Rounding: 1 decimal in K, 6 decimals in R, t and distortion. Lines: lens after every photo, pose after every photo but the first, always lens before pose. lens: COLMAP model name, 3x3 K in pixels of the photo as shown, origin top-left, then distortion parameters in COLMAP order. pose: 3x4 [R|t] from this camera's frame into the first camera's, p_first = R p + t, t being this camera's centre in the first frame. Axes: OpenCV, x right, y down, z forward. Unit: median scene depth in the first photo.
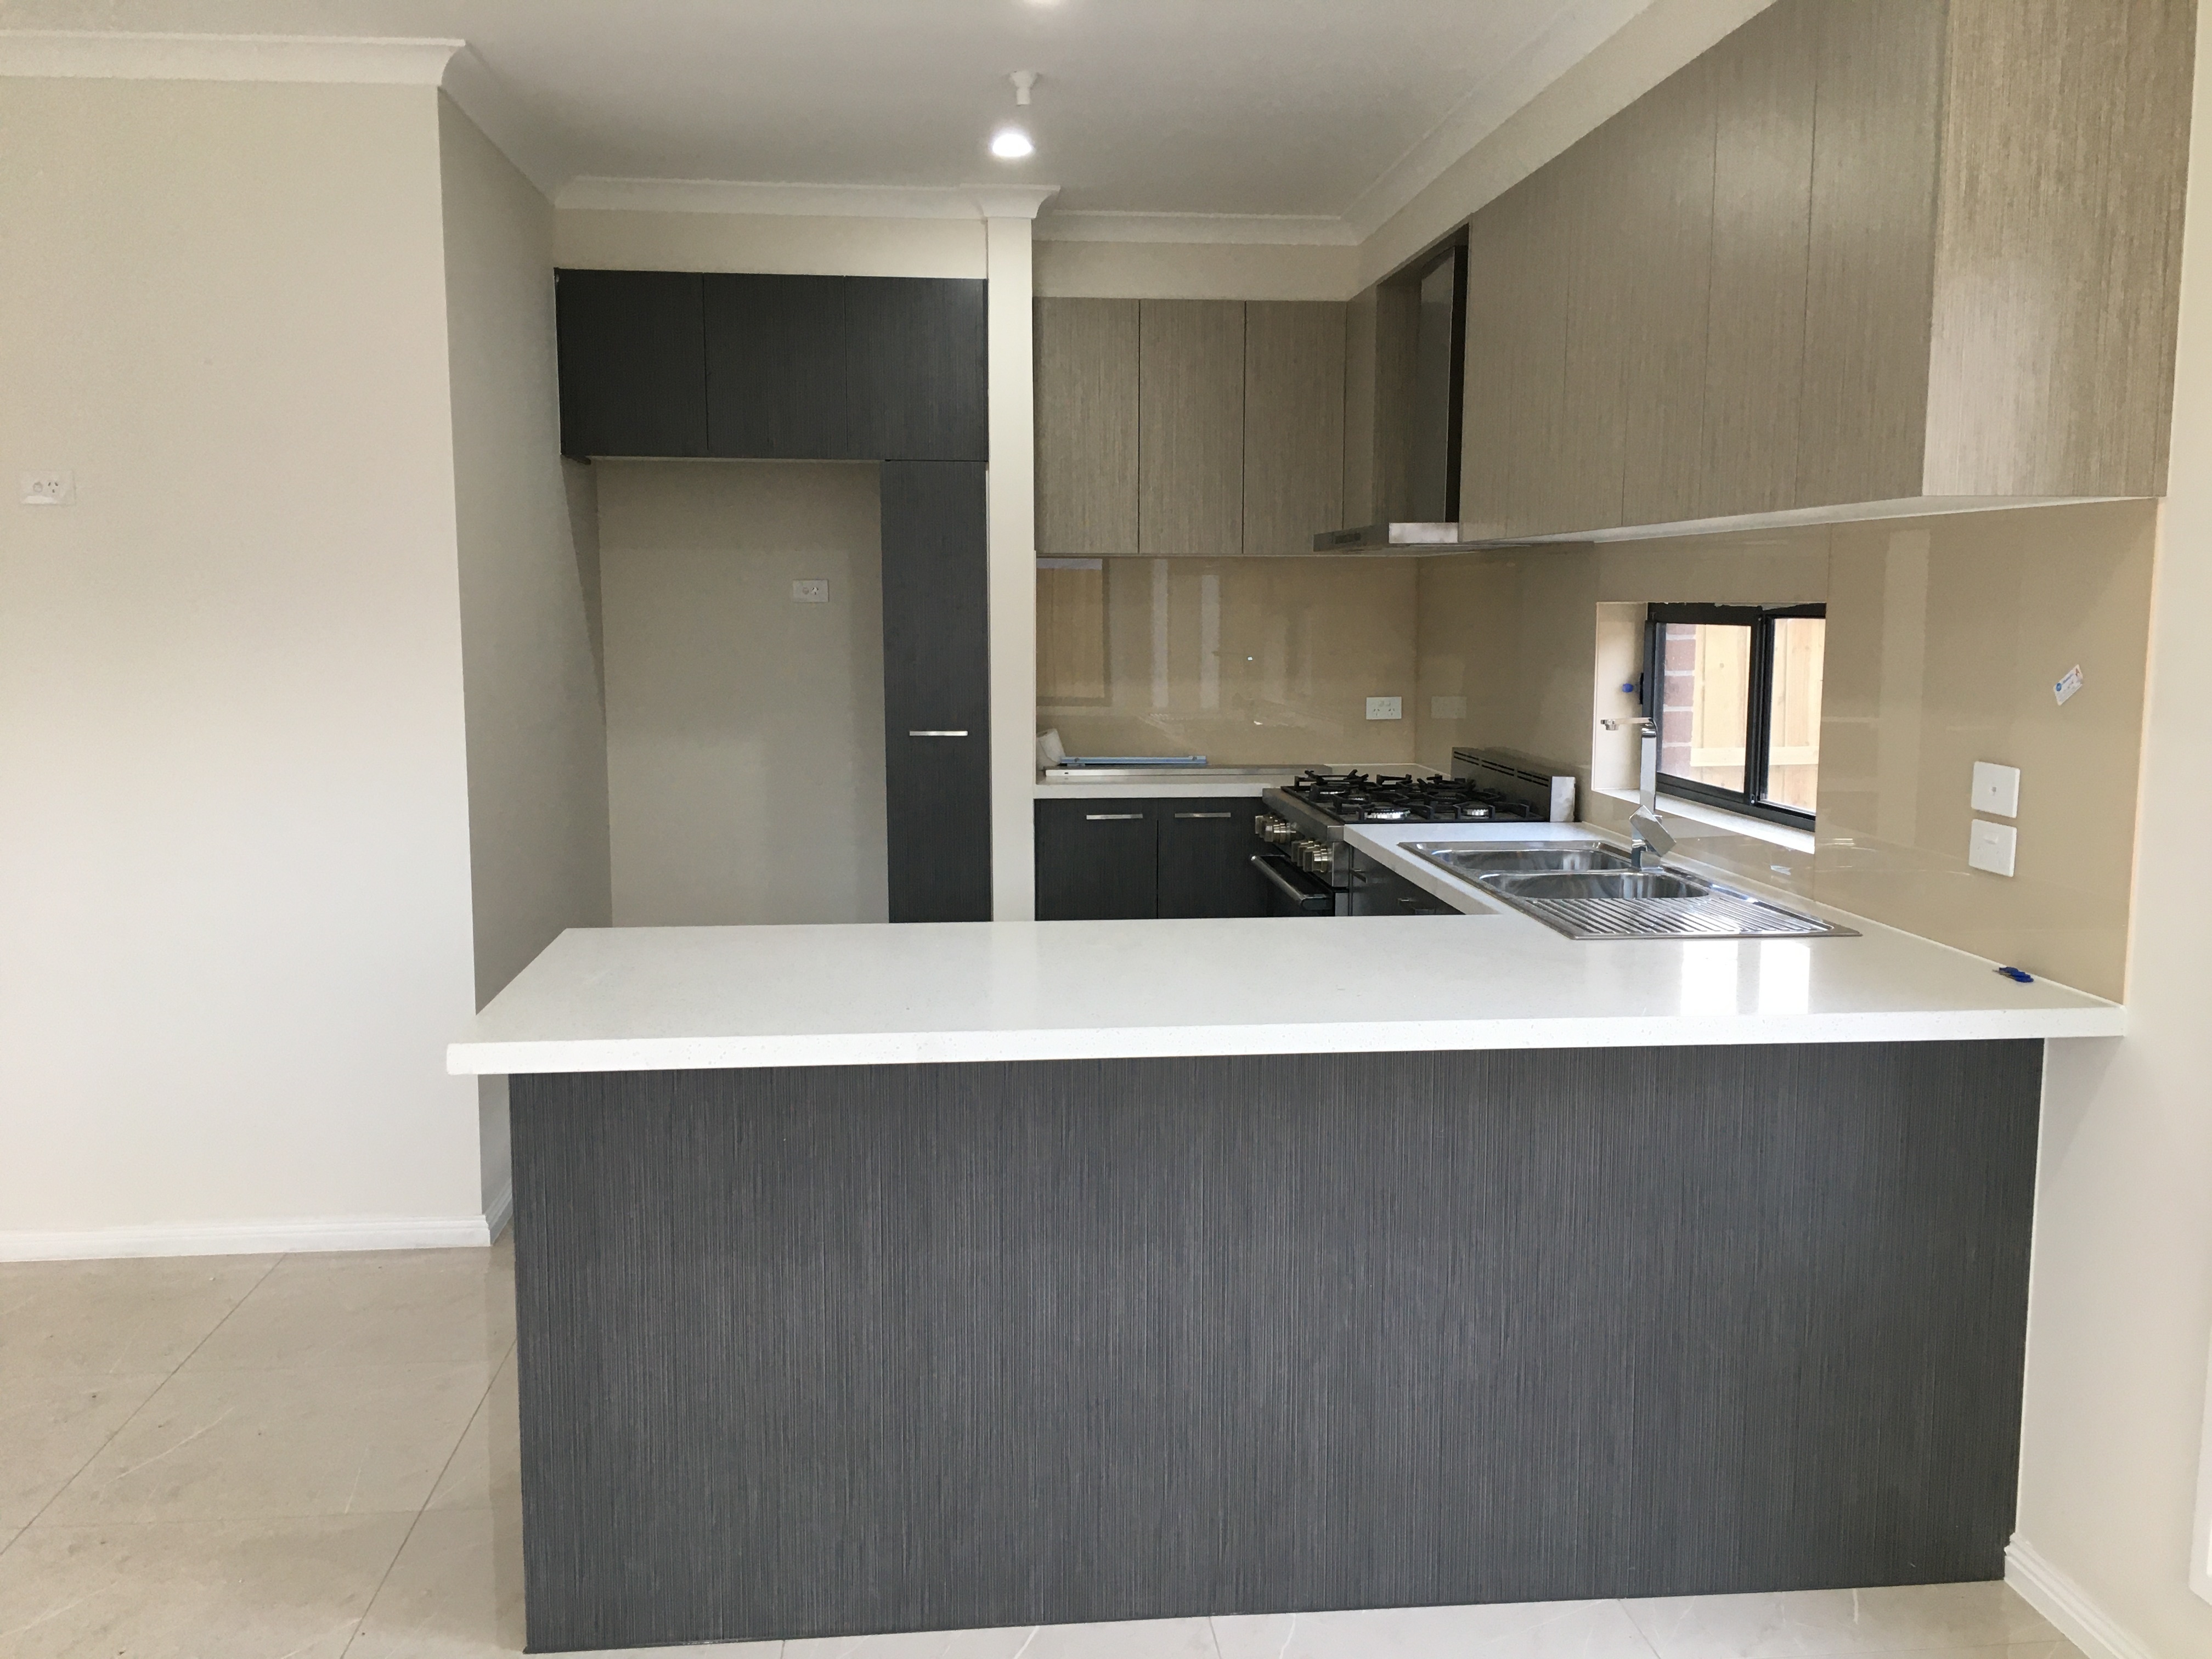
lens RADIAL K [[1899.2, 0, 1105.9], [0, 1899.2, 828.5], [0, 0, 1]] dist [0.079535, -0.047093]
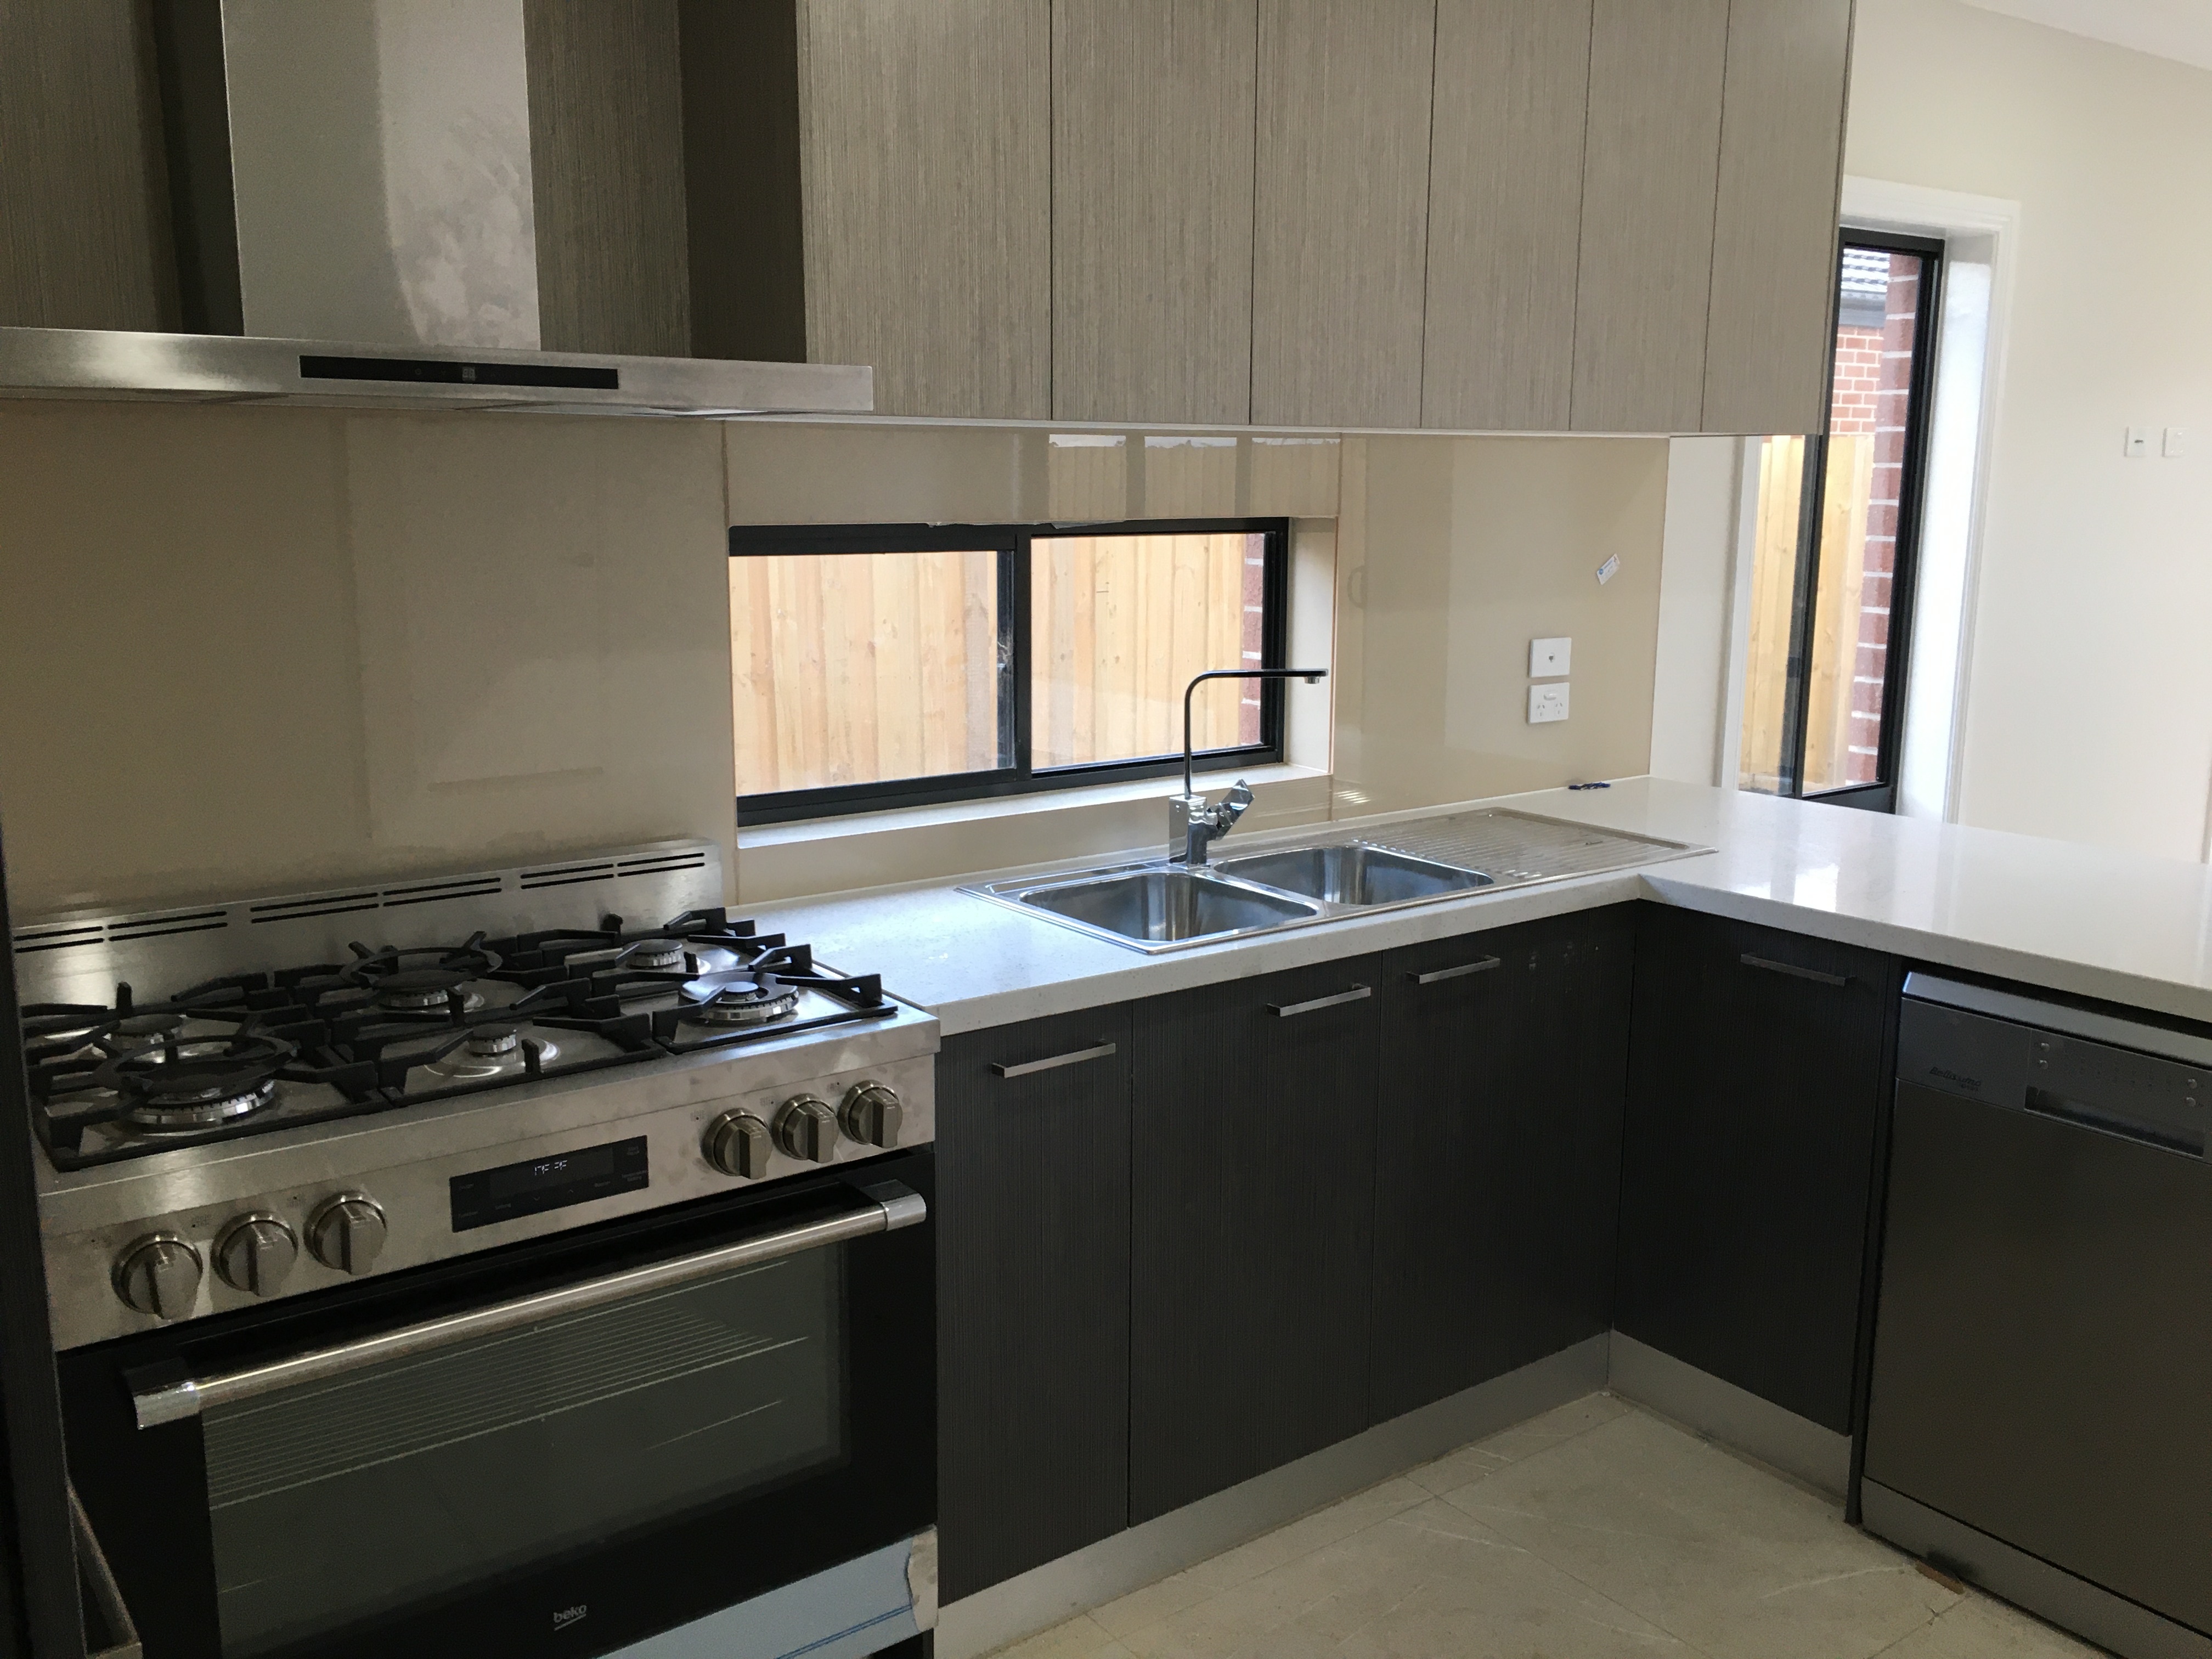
lens RADIAL K [[1899.2, 0, 1104.8], [0, 1899.2, 827.5], [0, 0, 1]] dist [0.079535, -0.047093]
pose [[-0.508811, -0.169198, 0.844087, -0.473834], [0.096337, 0.963146, 0.251134, -0.256604], [-0.855471, 0.209096, -0.473759, 1.861332]]
